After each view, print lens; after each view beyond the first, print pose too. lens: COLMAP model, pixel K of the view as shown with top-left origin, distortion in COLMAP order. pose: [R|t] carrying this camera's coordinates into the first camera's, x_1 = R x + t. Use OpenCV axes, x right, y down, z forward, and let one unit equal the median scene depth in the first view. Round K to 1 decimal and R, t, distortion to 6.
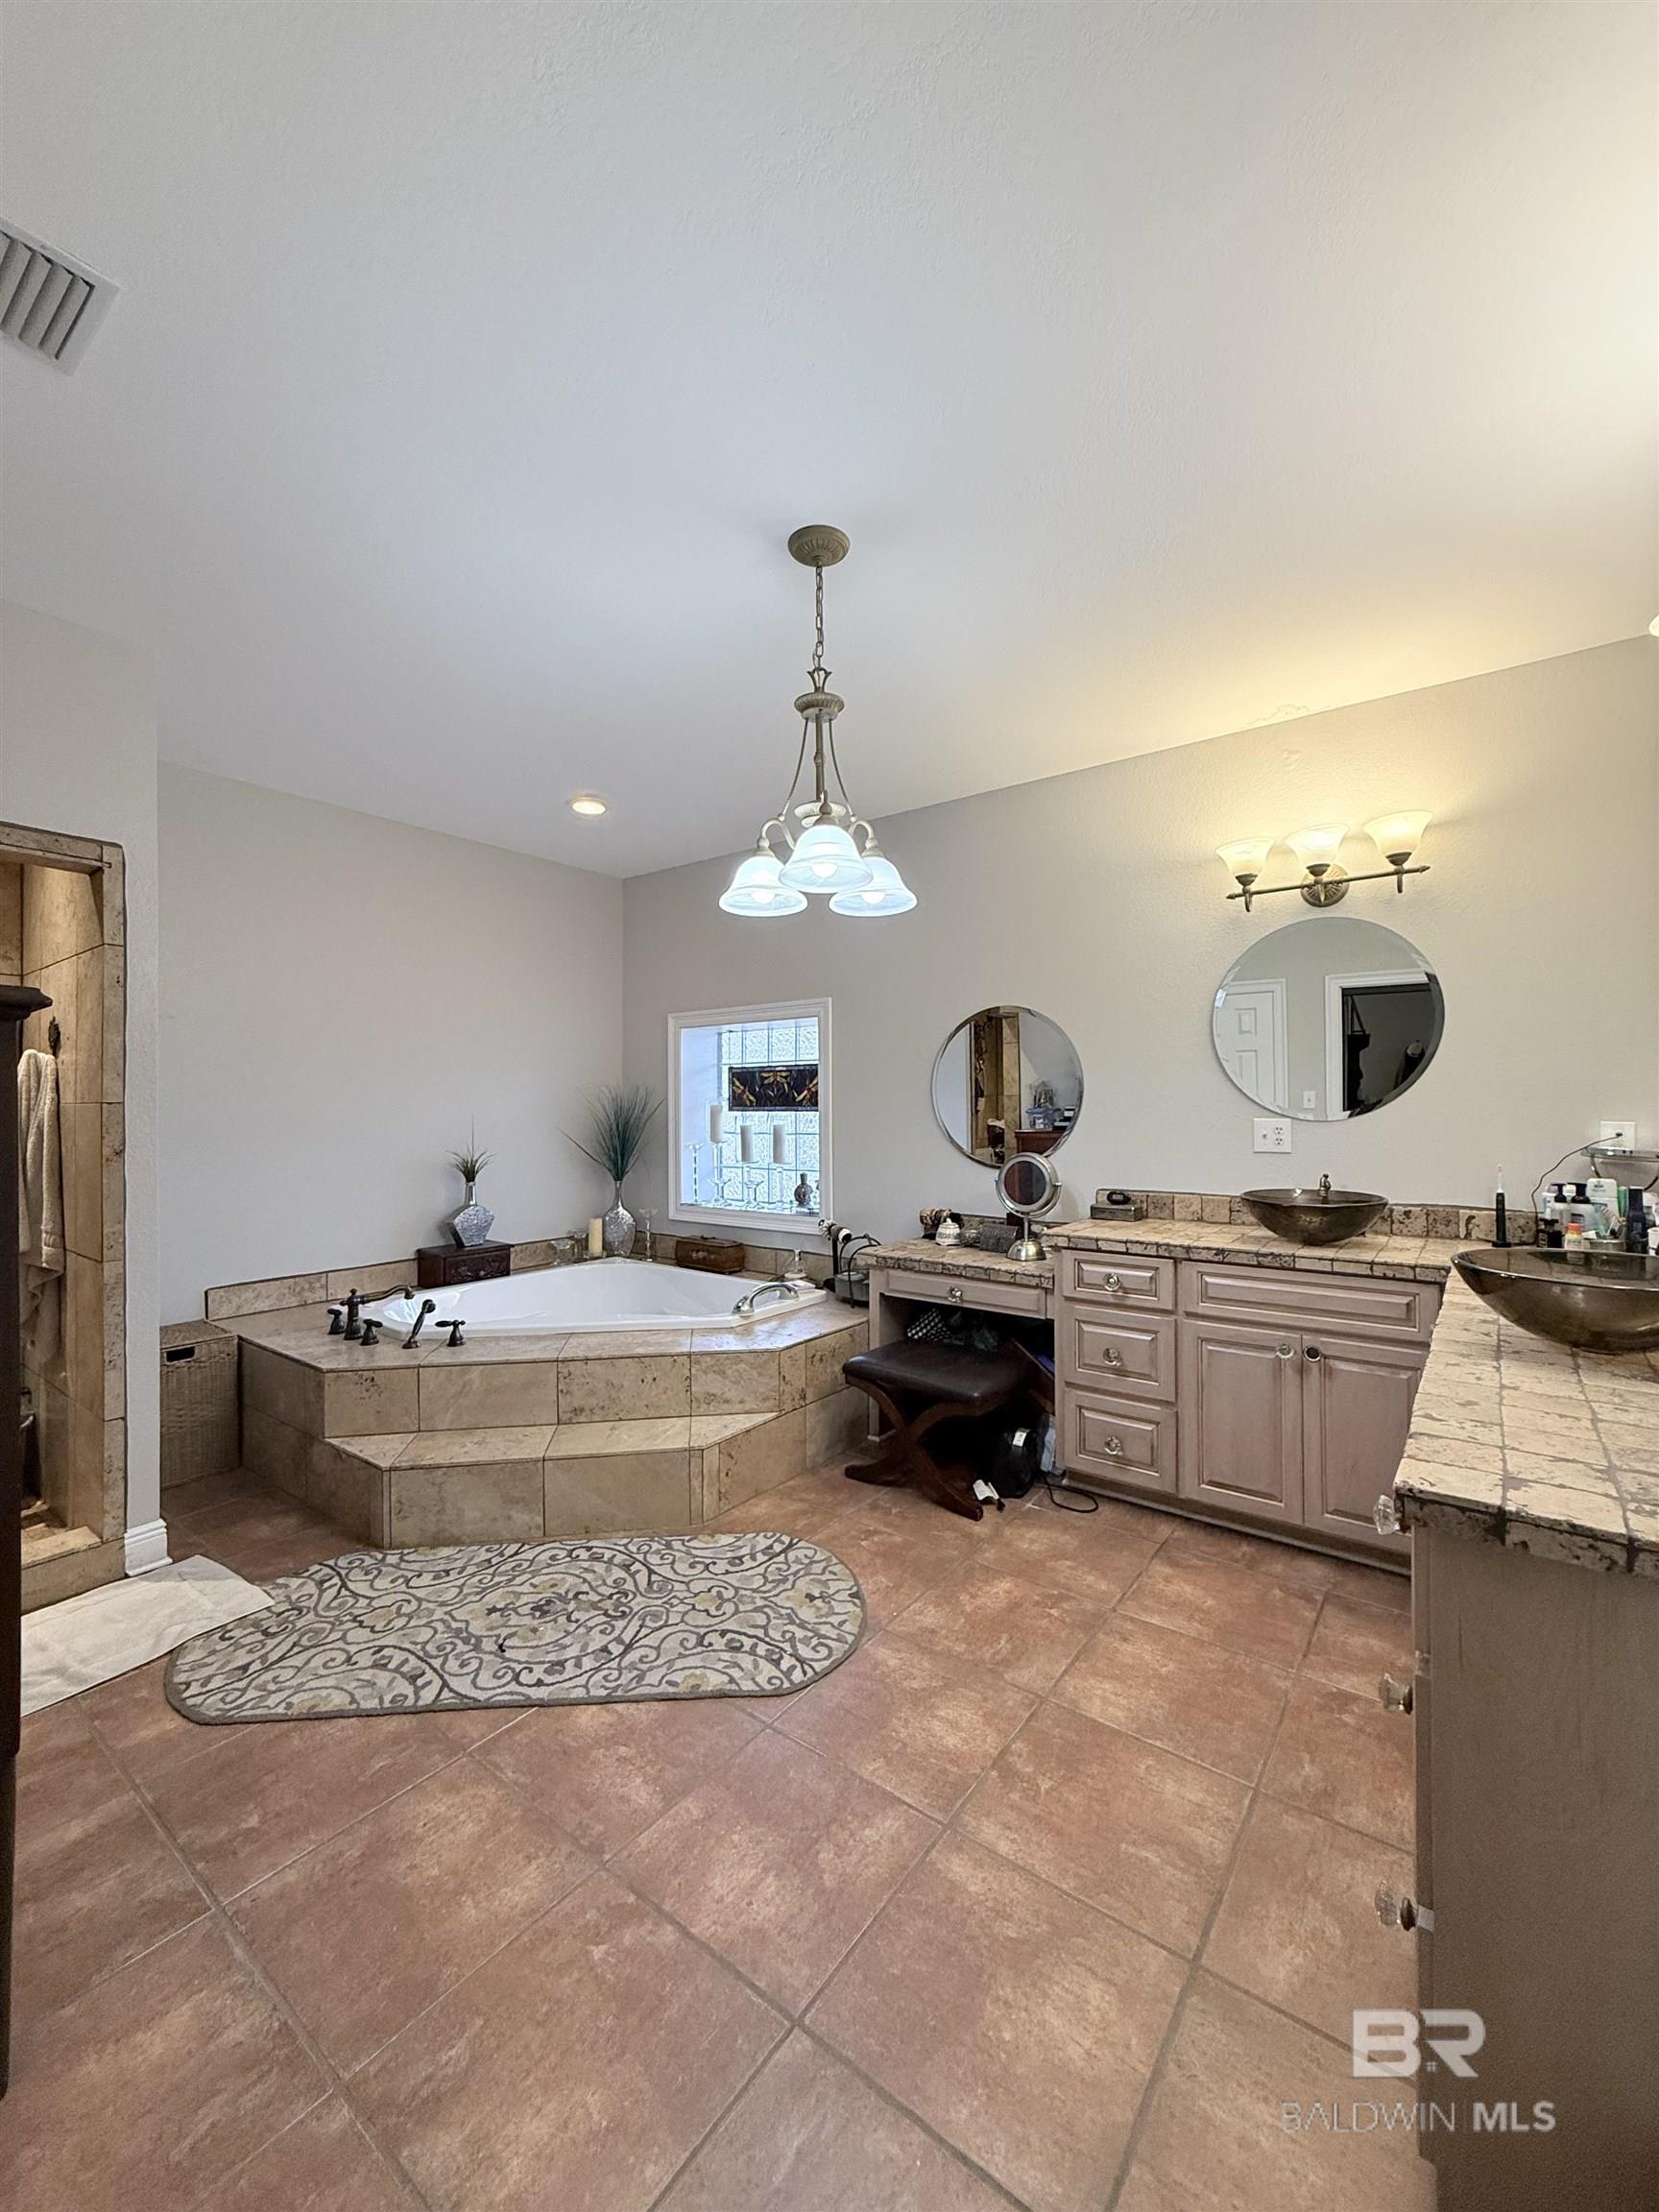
lens RADIAL K [[881.3, 0, 830.4], [0, 881.3, 1105.8], [0, 0, 1]] dist [-0.001564, 0.000722]
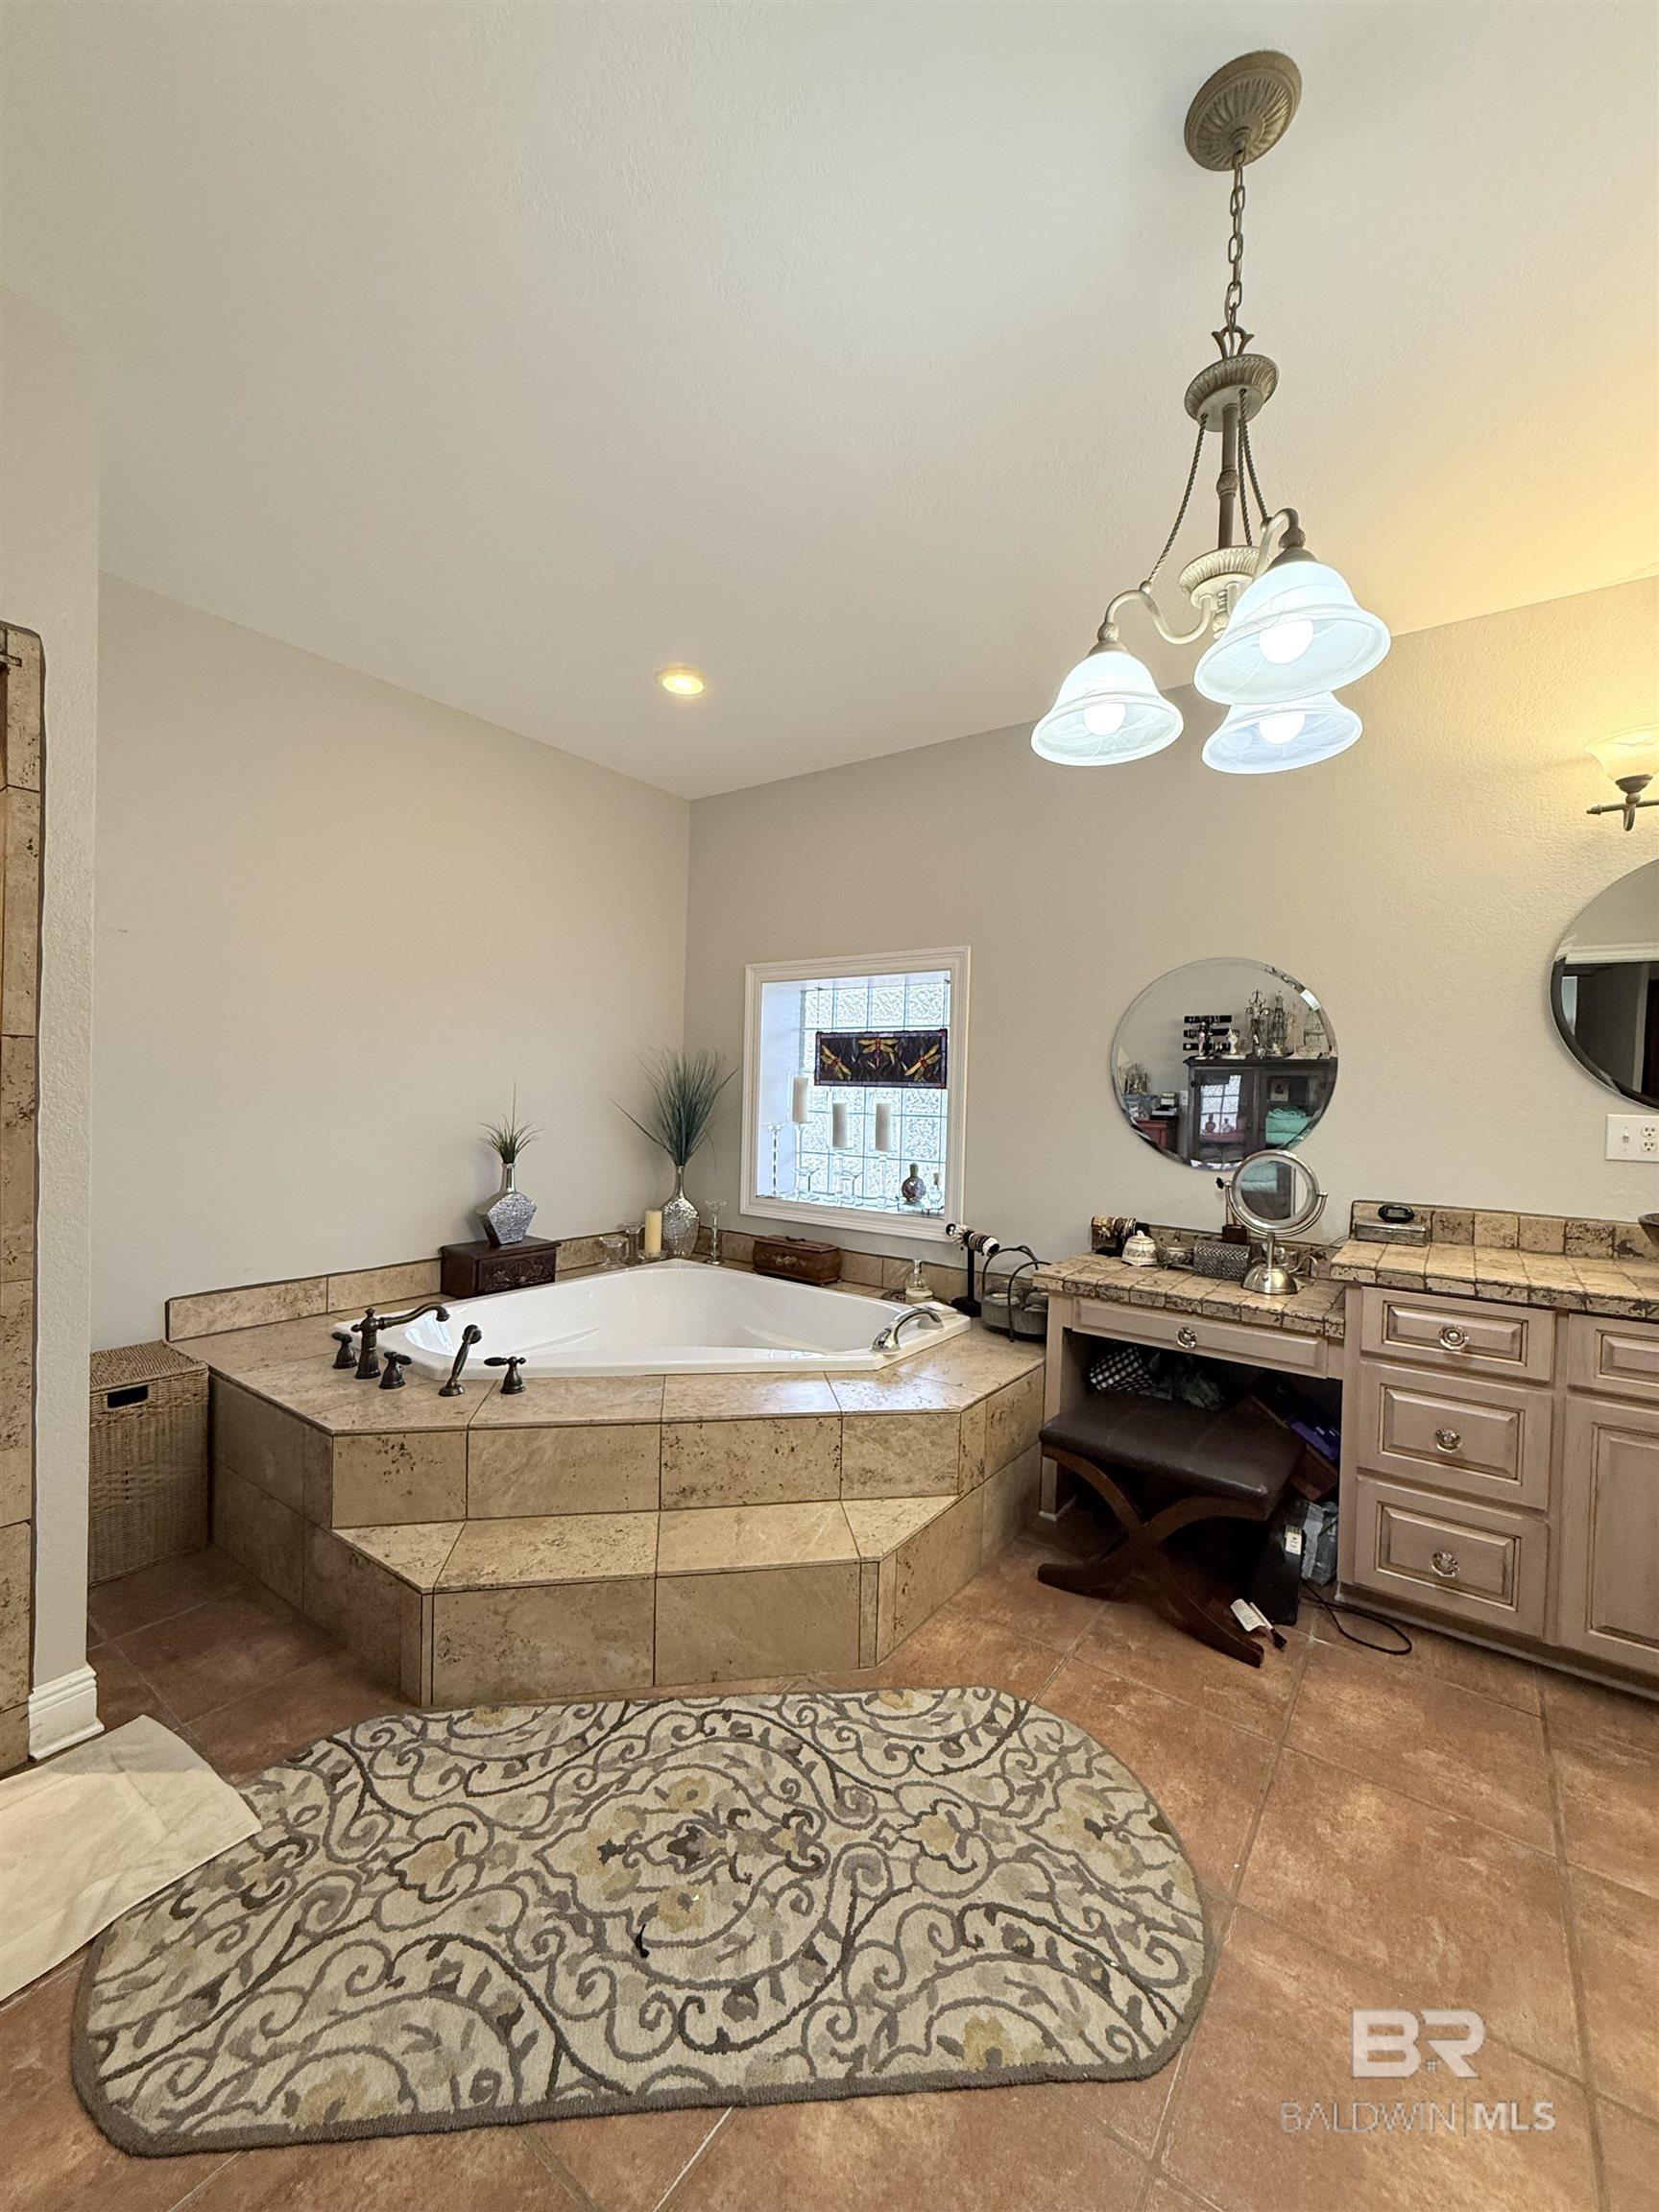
lens RADIAL K [[881.3, 0, 829.7], [0, 881.3, 1105.4], [0, 0, 1]] dist [-0.001564, 0.000722]
pose [[0.999311, 0.031076, 0.020311, -0.205949], [-0.031479, 0.999307, 0.019845, 0.014000], [-0.019680, -0.020470, 0.999597, 0.302208]]
